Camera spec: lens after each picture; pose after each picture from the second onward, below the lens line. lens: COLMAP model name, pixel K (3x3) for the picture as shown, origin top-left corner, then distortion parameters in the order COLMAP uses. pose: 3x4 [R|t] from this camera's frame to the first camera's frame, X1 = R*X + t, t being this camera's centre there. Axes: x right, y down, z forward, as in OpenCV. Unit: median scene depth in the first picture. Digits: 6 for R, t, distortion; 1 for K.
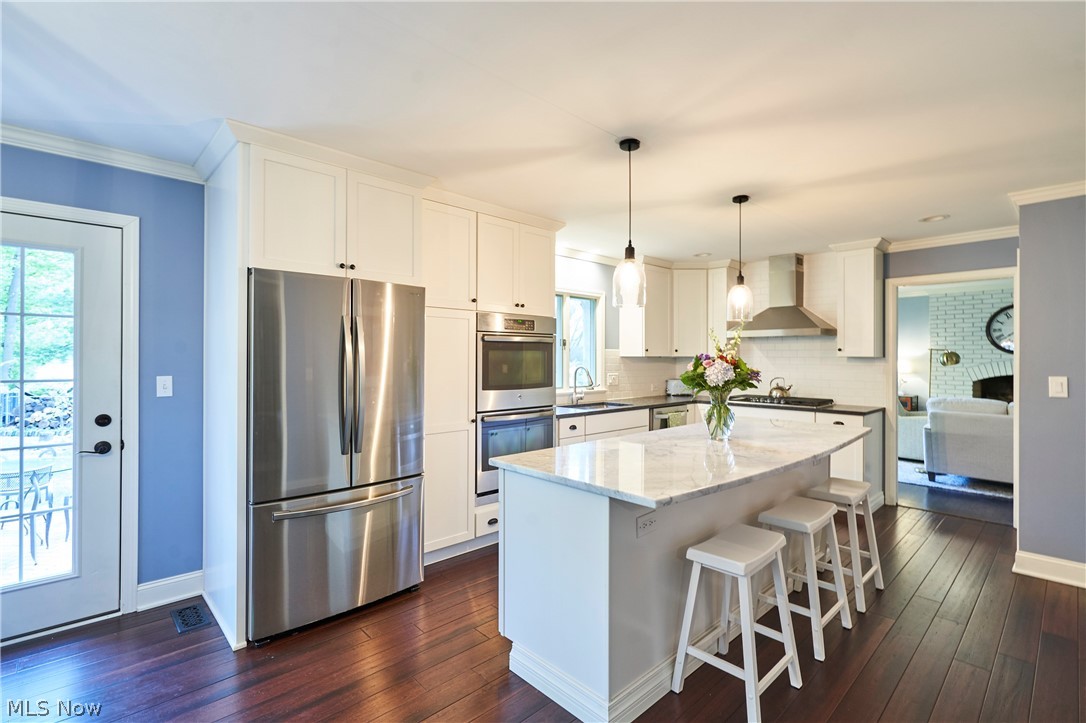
lens RADIAL K [[507.2, 0, 543.0], [0, 507.2, 361.5], [0, 0, 1]] dist [0.000254, 0.000032]
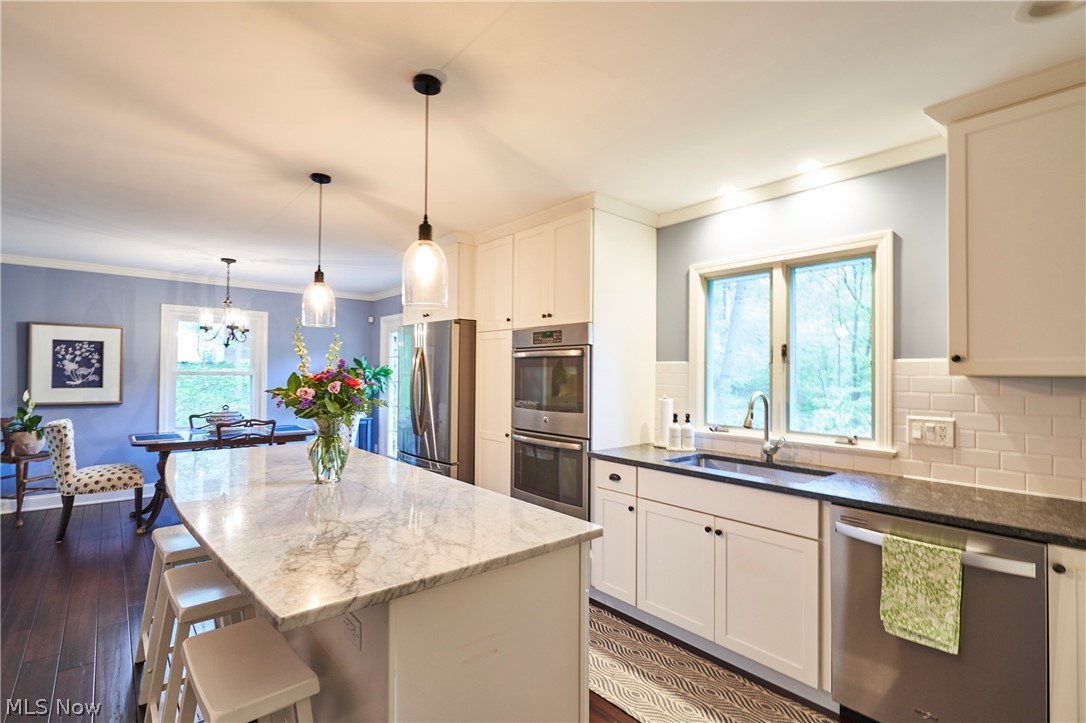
lens RADIAL K [[506.8, 0, 543.0], [0, 506.8, 361.5], [0, 0, 1]] dist [0.038576, 0.000064]
pose [[-0.030425, -0.023541, -0.999260, 0.840277], [-0.016354, 0.999601, -0.023051, -0.009769], [0.999403, 0.015641, -0.030798, 1.020396]]
